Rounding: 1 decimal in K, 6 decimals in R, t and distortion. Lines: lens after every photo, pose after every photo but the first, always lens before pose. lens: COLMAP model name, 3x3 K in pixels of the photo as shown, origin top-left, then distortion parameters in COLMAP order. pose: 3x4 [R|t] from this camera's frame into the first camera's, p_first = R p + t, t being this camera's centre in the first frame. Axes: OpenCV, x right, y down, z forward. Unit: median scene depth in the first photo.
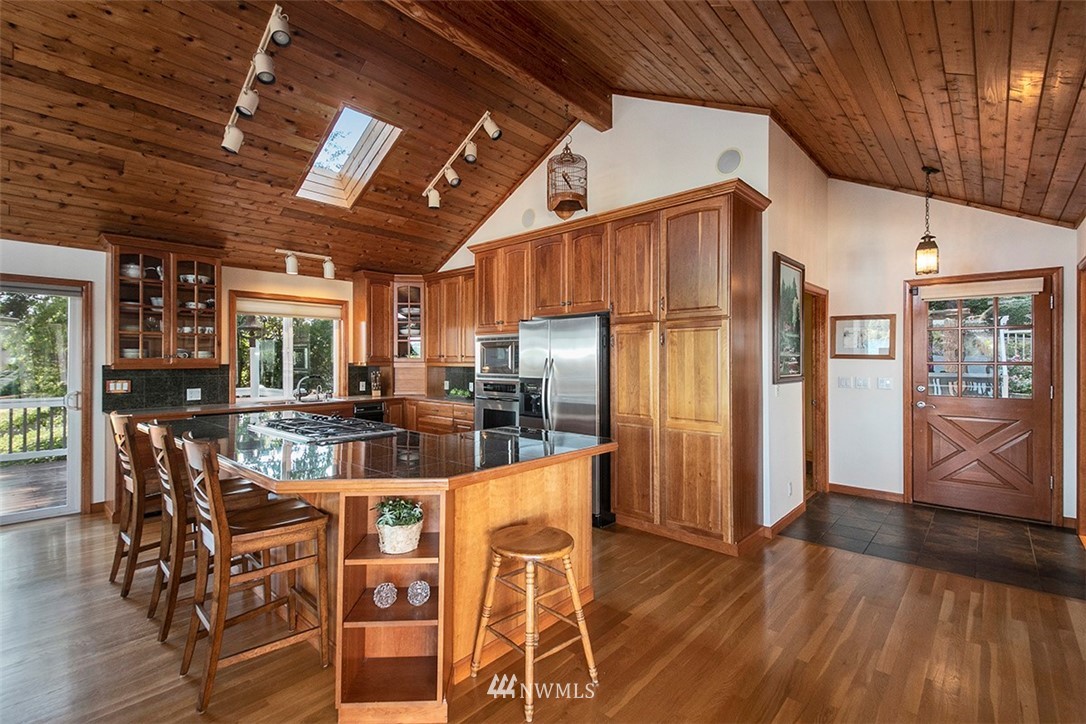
lens RADIAL K [[501.9, 0, 543.0], [0, 501.9, 362.0], [0, 0, 1]] dist [0.047655, -0.026002]
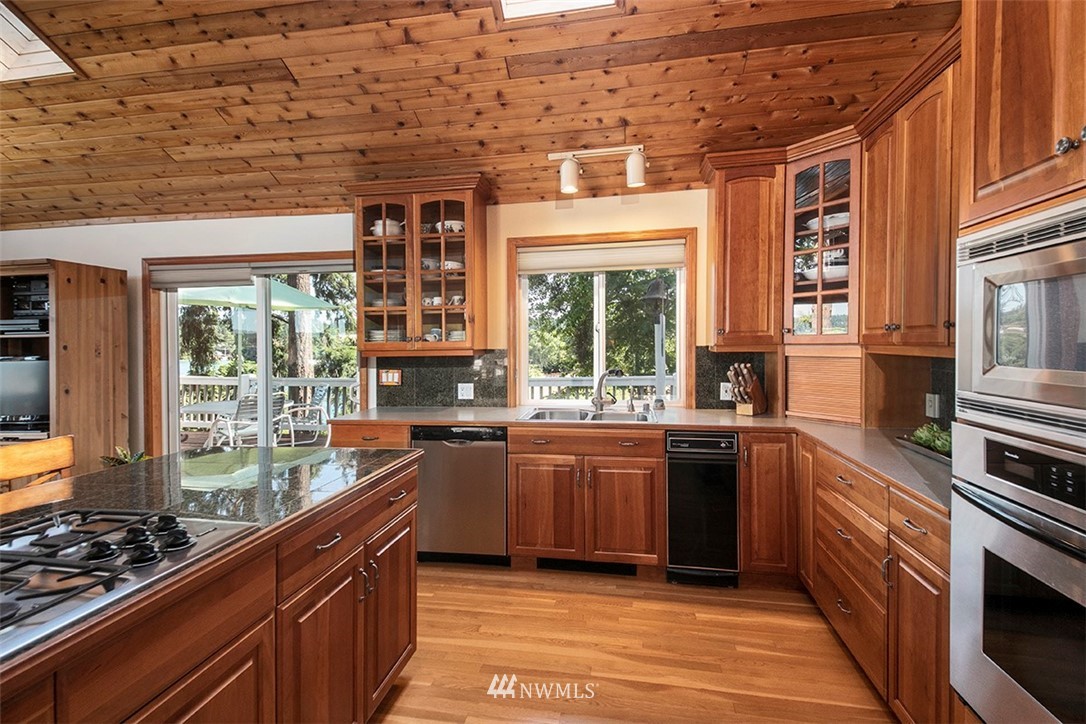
lens RADIAL K [[491.1, 0, 543.0], [0, 491.1, 362.0], [0, 0, 1]] dist [0.027757, -0.000040]
pose [[0.530409, 0.024129, -0.847398, -0.042892], [0.009357, 0.999367, 0.034312, -0.001046], [0.847690, -0.026128, 0.529848, 0.791099]]
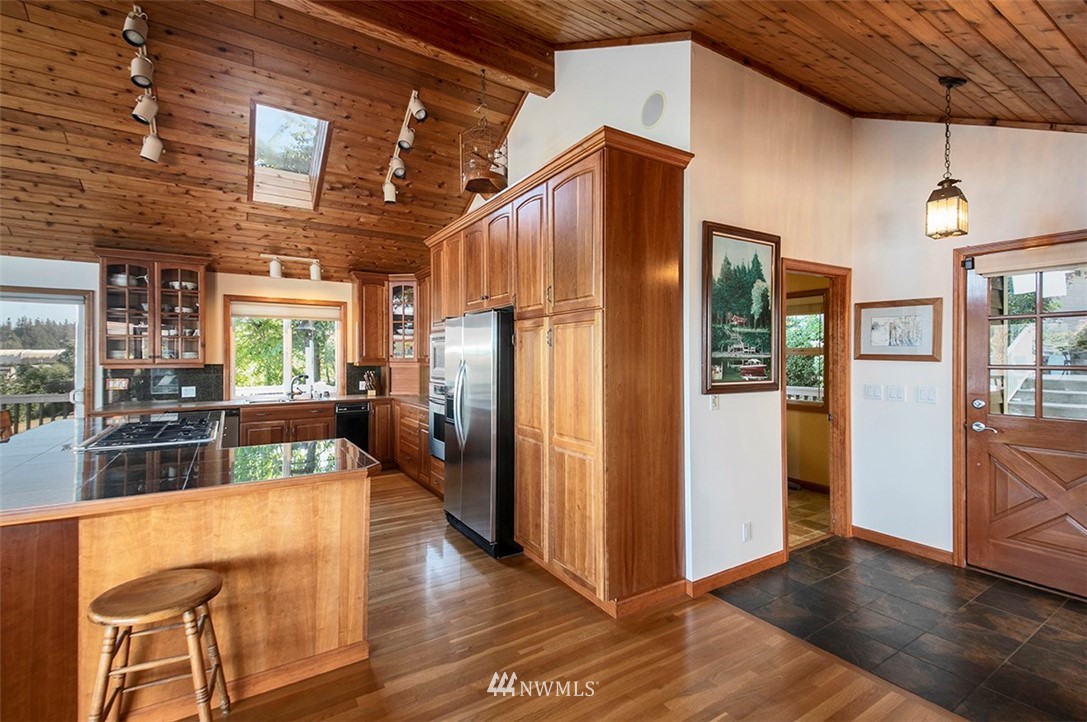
lens RADIAL K [[494.5, 0, 543.5], [0, 494.5, 361.0], [0, 0, 1]] dist [0.068299, -0.031976]
pose [[0.963371, 0.002052, -0.268165, 0.362652], [-0.000992, 0.999991, 0.004091, -0.008202], [0.268171, -0.003675, 0.963364, 0.178510]]
